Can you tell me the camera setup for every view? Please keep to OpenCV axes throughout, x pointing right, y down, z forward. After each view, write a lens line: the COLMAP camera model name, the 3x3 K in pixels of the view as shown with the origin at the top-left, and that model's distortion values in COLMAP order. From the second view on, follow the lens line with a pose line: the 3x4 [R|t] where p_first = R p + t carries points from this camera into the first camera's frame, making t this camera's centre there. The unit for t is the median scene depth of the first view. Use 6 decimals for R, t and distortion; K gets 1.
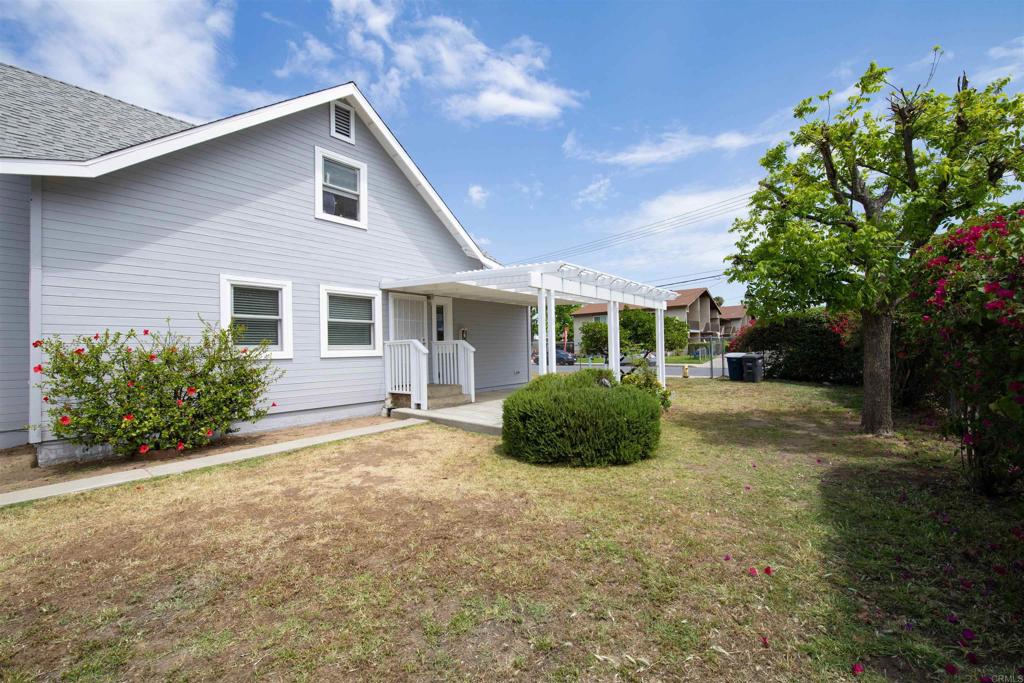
lens RADIAL K [[421.9, 0, 512.0], [0, 421.9, 341.5], [0, 0, 1]] dist [0.002392, 0.000520]
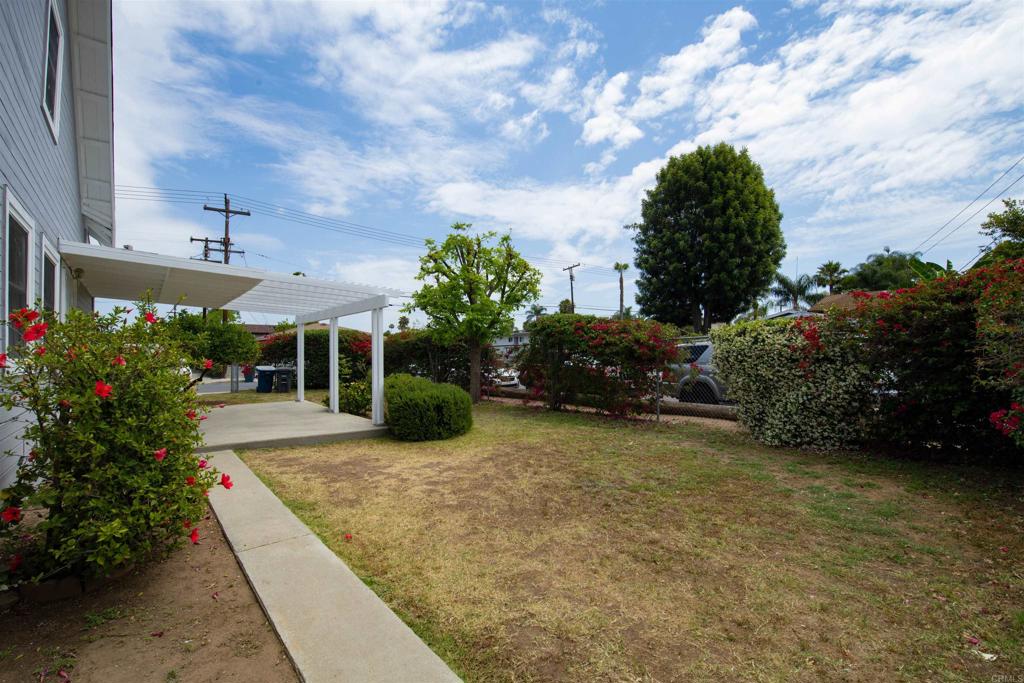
lens RADIAL K [[458.5, 0, 512.0], [0, 458.5, 341.5], [0, 0, 1]] dist [-0.000078, -0.000008]
pose [[0.191199, 0.037288, 0.980843, -1.682988], [-0.001536, 0.999288, -0.037690, 0.030436], [-0.981550, 0.005700, 0.191120, 0.577172]]
